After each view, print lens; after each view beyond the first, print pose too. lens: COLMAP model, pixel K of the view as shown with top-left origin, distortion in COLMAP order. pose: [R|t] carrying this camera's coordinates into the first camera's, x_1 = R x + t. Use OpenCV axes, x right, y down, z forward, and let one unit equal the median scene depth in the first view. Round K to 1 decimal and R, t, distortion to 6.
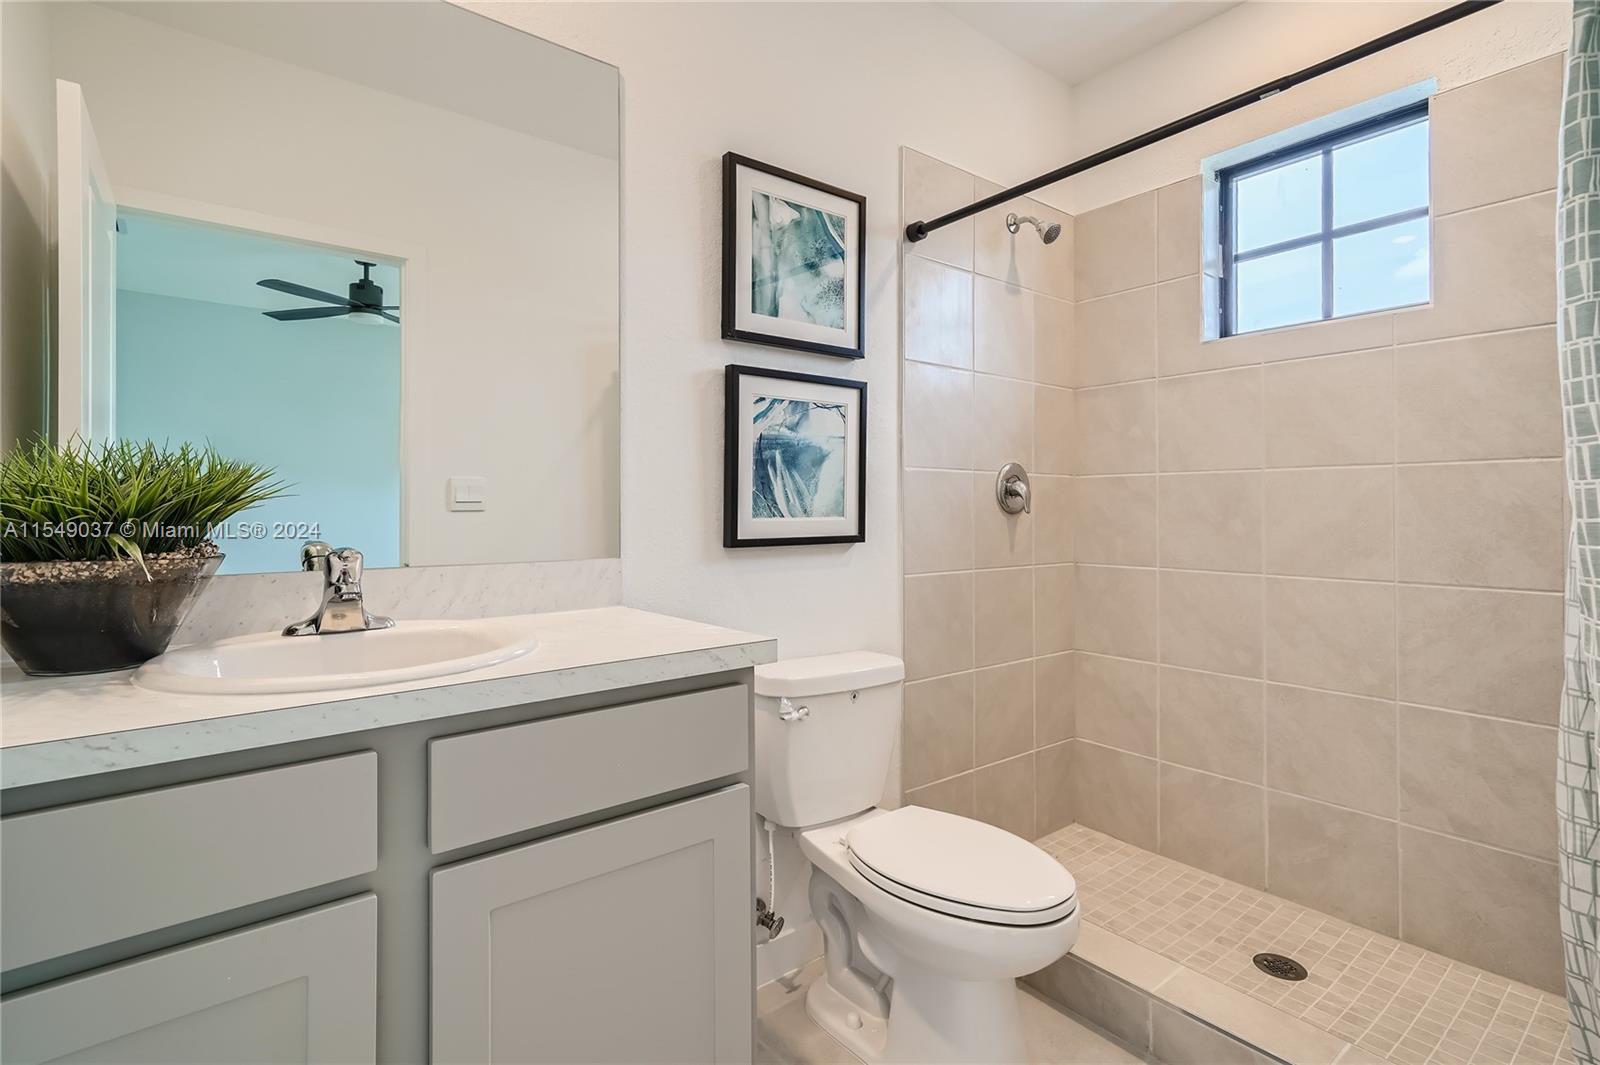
lens RADIAL K [[725.3, 0, 809.4], [0, 725.3, 517.5], [0, 0, 1]] dist [0.000903, 0.000665]
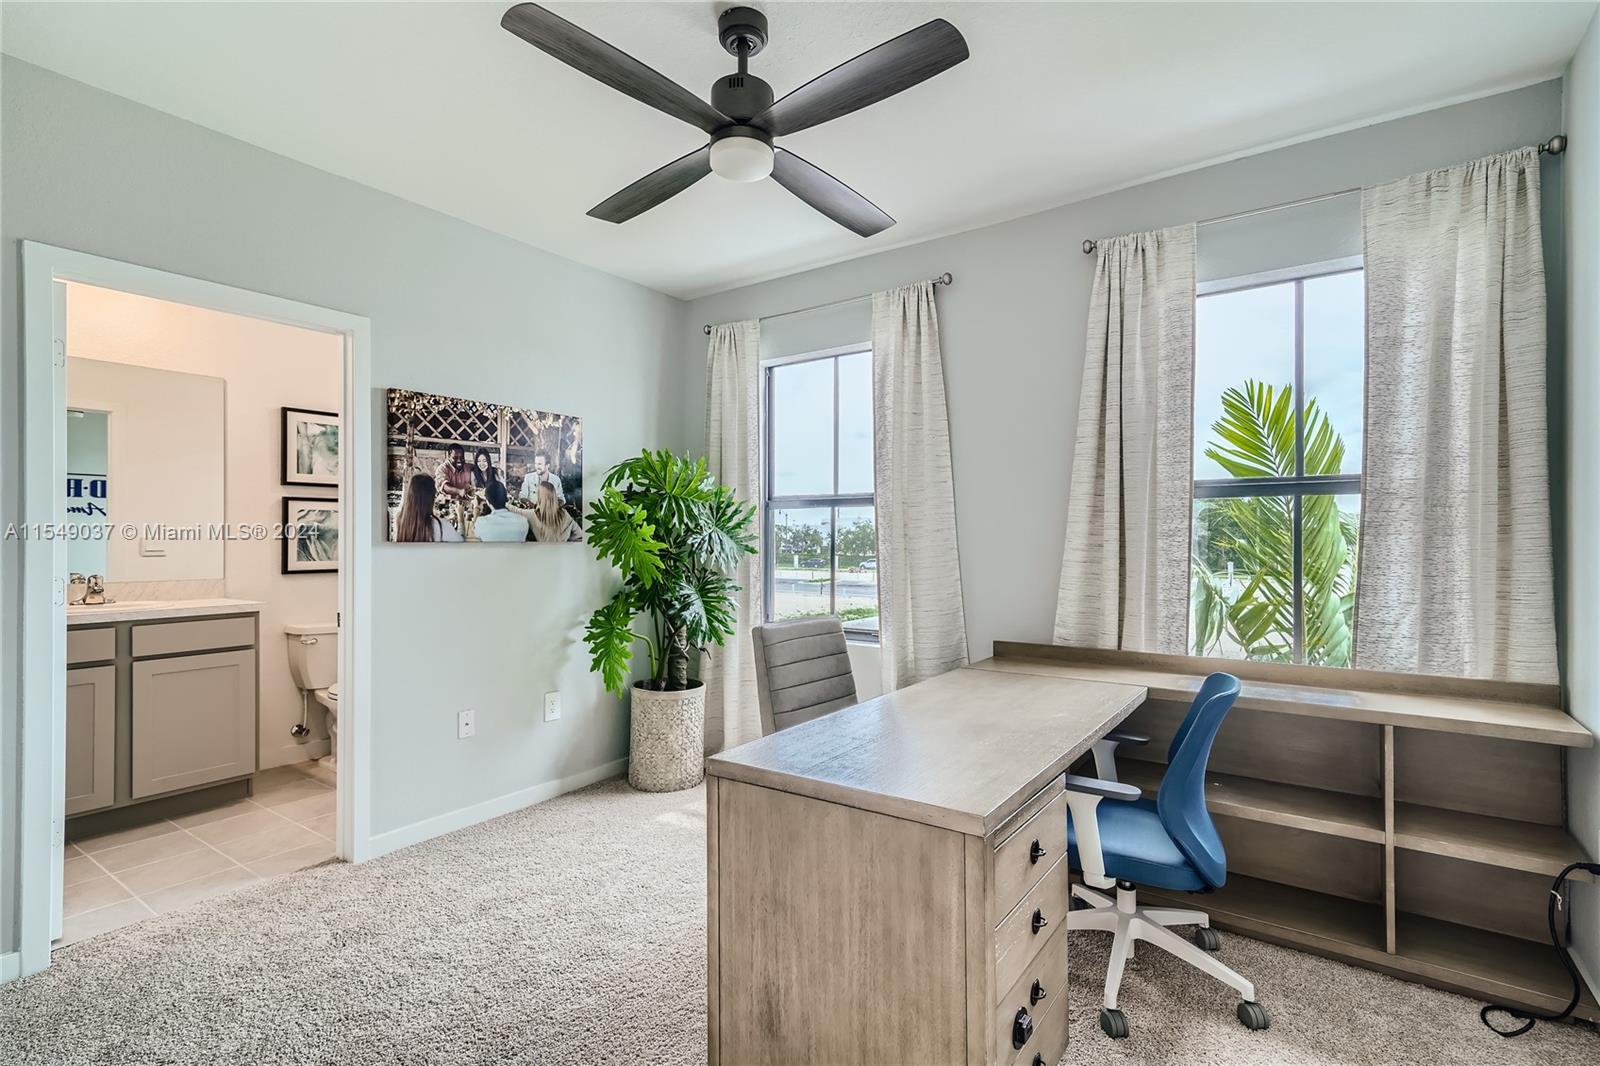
lens RADIAL K [[725.3, 0, 795.8], [0, 725.3, 545.1], [0, 0, 1]] dist [0.000903, 0.000665]
pose [[0.964148, -0.004708, 0.265325, 0.858598], [0.007262, 0.999936, -0.008647, -0.020666], [-0.265267, 0.010264, 0.964120, -1.694599]]
